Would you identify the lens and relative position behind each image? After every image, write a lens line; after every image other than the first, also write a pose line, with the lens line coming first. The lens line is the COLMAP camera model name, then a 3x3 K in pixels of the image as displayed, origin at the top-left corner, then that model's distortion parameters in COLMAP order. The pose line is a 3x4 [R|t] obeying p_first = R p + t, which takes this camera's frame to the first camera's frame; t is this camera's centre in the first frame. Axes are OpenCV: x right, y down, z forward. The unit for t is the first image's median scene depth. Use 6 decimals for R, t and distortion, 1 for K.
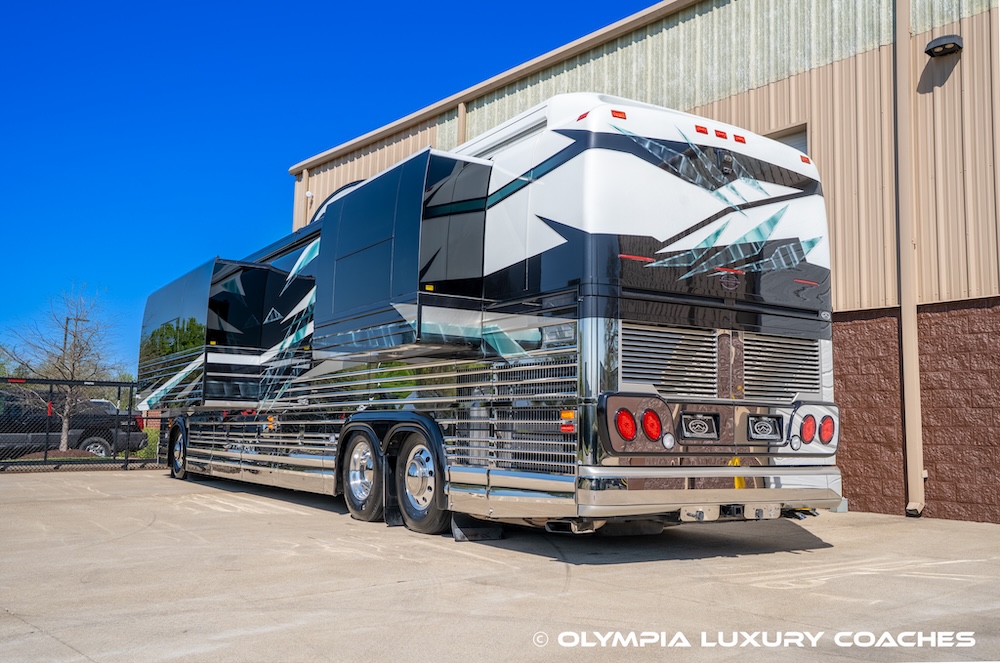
lens RADIAL K [[905.2, 0, 493.6], [0, 905.2, 322.9], [0, 0, 1]] dist [0.020889, 0.051168]
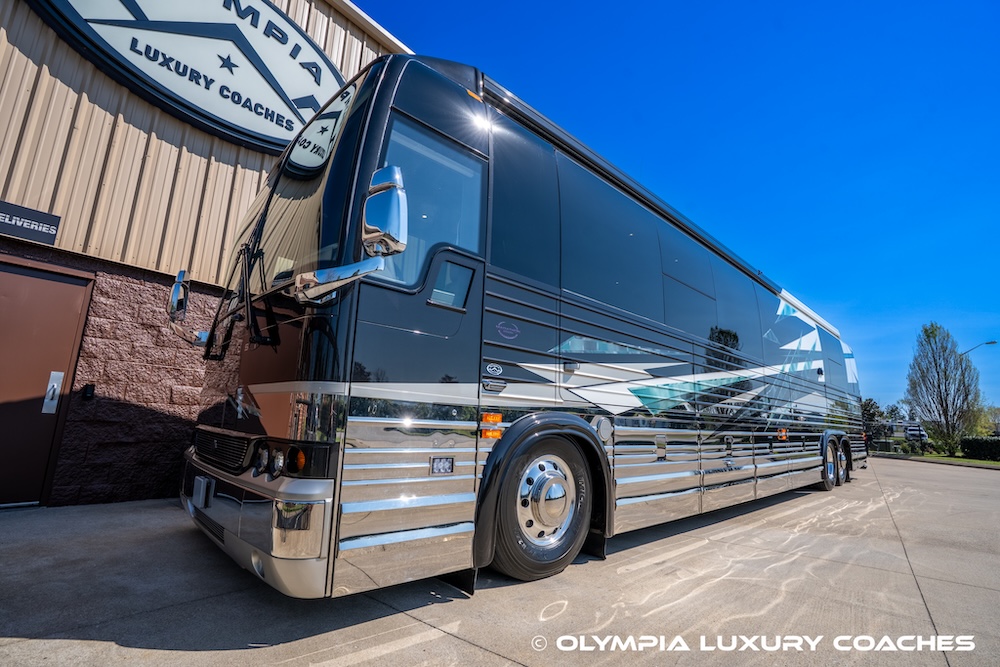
lens RADIAL K [[467.2, 0, 504.0], [0, 467.2, 331.6], [0, 0, 1]] dist [-0.054647, 0.017251]
pose [[-0.208265, 0.169438, 0.963284, -1.180854], [-0.156774, 0.966363, -0.203874, 0.251272], [-0.965426, -0.193478, -0.174696, 2.329338]]
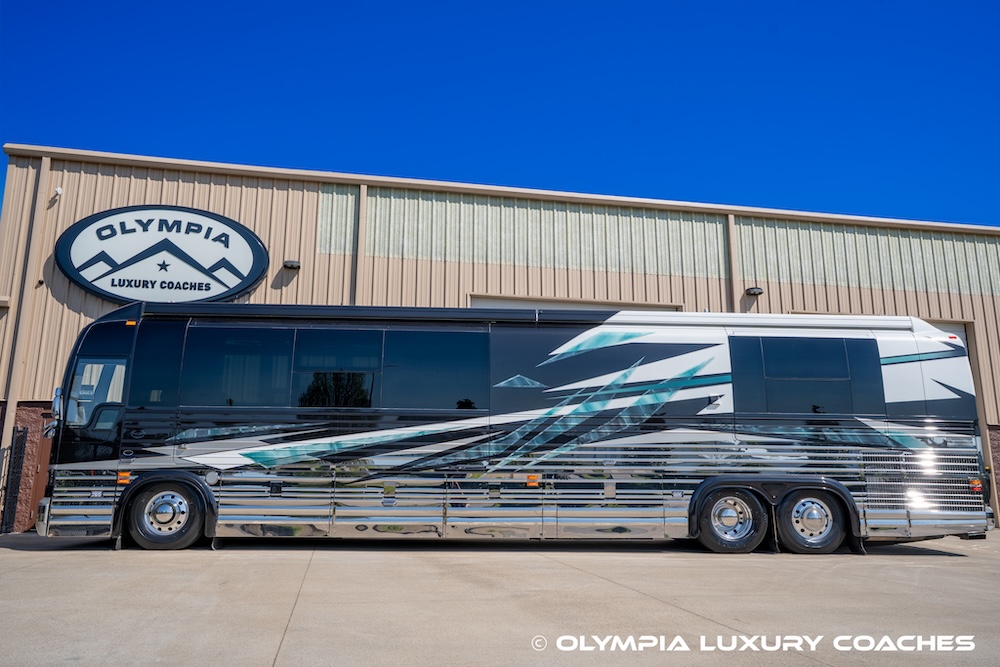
lens RADIAL K [[764.8, 0, 493.9], [0, 764.8, 335.7], [0, 0, 1]] dist [0.006257, 0.029585]
pose [[0.480314, 0.159342, 0.862501, -1.757312], [-0.105641, 0.986711, -0.123459, 0.090073], [-0.870712, -0.031817, 0.490764, 0.946099]]
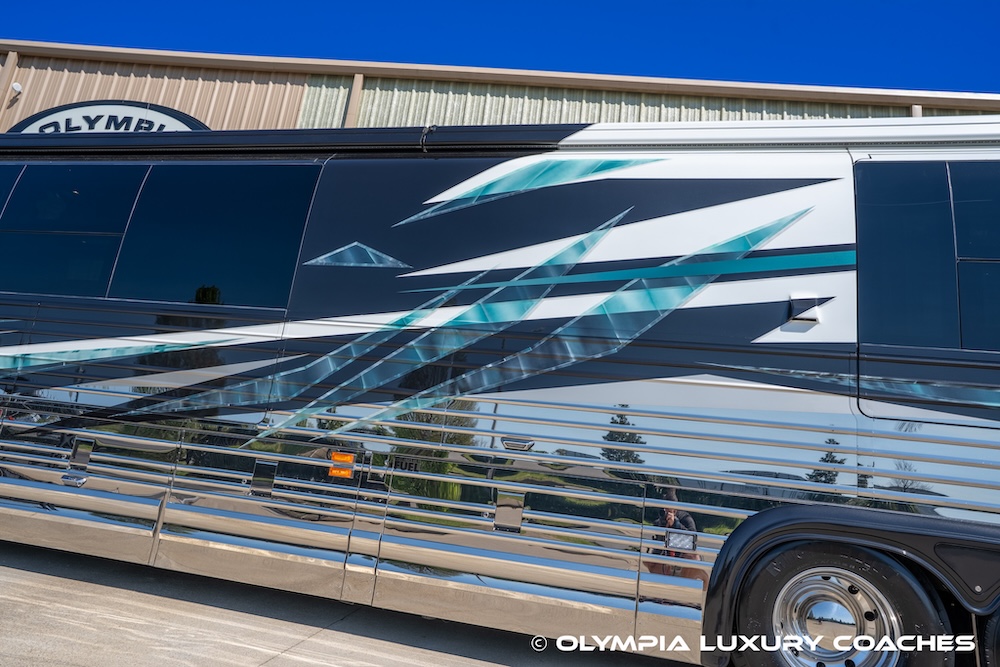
lens RADIAL K [[656.3, 0, 496.3], [0, 656.3, 330.8], [0, 0, 1]] dist [-0.022253, 0.031587]
pose [[0.704976, 0.240948, 0.667047, -0.704217], [-0.197585, 0.970010, -0.141563, 0.117411], [-0.681152, -0.032000, 0.731442, 1.099792]]
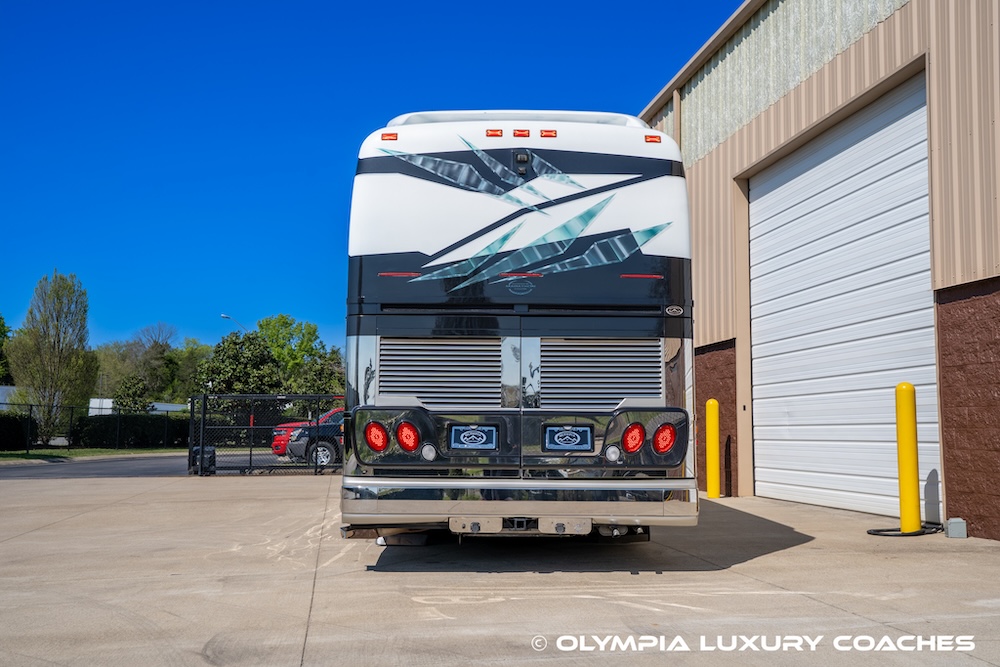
lens RADIAL K [[971.8, 0, 511.0], [0, 971.8, 323.5], [0, 0, 1]] dist [0.066471, 0.000000]
pose [[0.865610, -0.069229, -0.495910, 0.709415], [0.071957, 0.997315, -0.013623, 0.006780], [0.495522, -0.023892, 0.868267, 0.089150]]
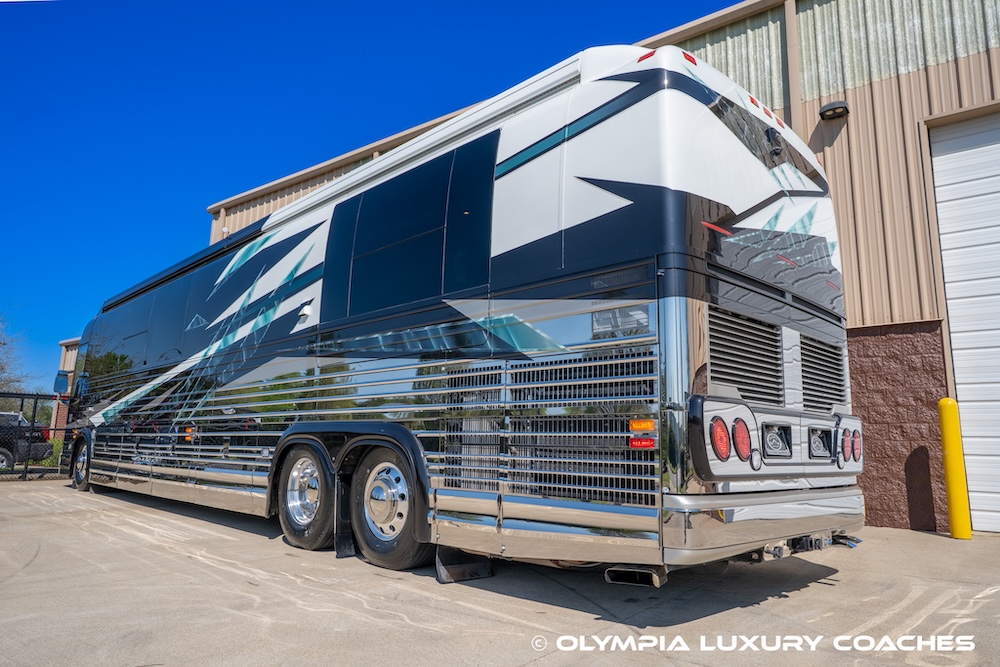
lens RADIAL K [[656.3, 0, 499.5], [0, 656.3, 329.1], [0, 0, 1]] dist [-0.022253, 0.031587]
pose [[0.975503, 0.040146, 0.216294, -0.131864], [-0.028835, 0.998059, -0.055199, 0.047049], [-0.218090, 0.047610, 0.974767, 0.421989]]
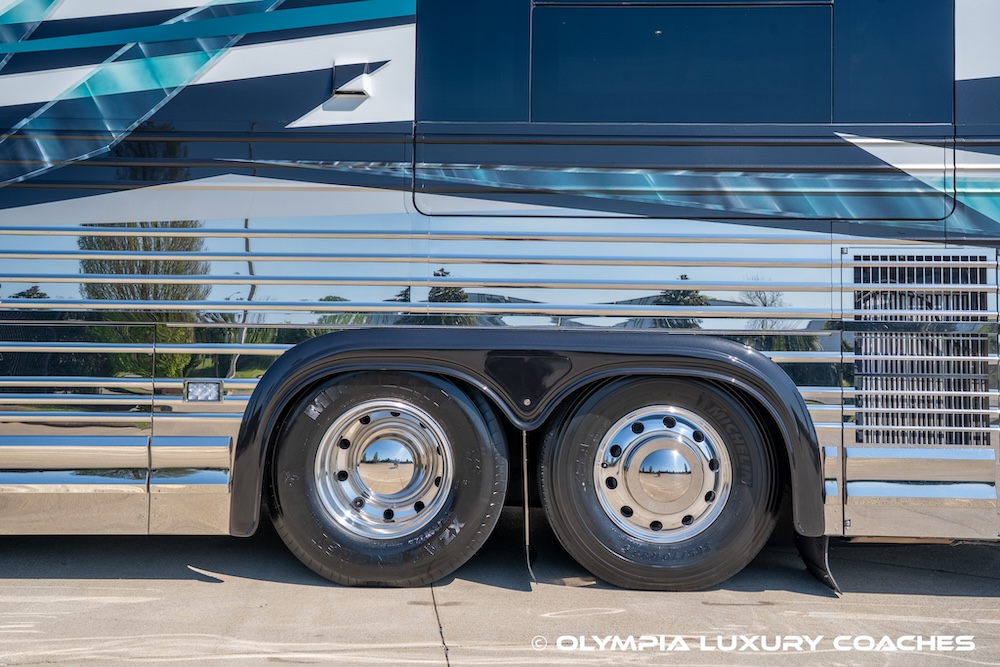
lens RADIAL K [[890.2, 0, 496.1], [0, 890.2, 326.7], [0, 0, 1]] dist [0.033668, 0.064050]
pose [[0.541543, 0.033433, 0.840008, -0.590098], [-0.105484, 0.994014, 0.028442, 0.102694], [-0.834029, -0.104010, 0.541828, 0.936523]]
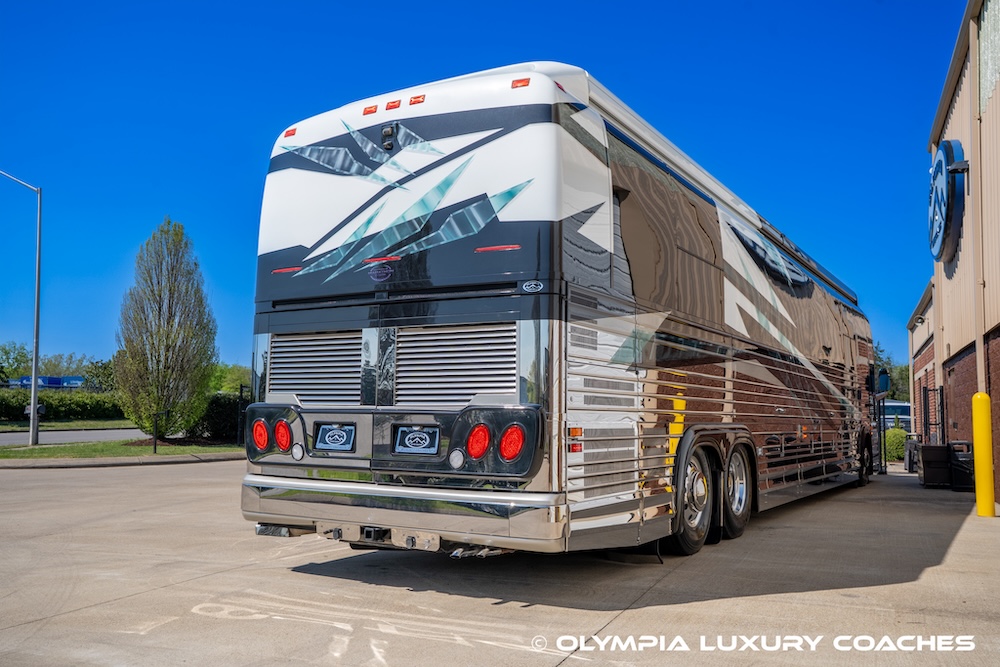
lens RADIAL K [[890.2, 0, 493.0], [0, 890.2, 325.0], [0, 0, 1]] dist [0.033668, 0.064050]
pose [[0.455509, -0.108686, -0.883572, 0.993457], [0.099880, 0.992492, -0.070593, 0.071852], [0.884610, -0.056095, 0.462945, 0.646109]]
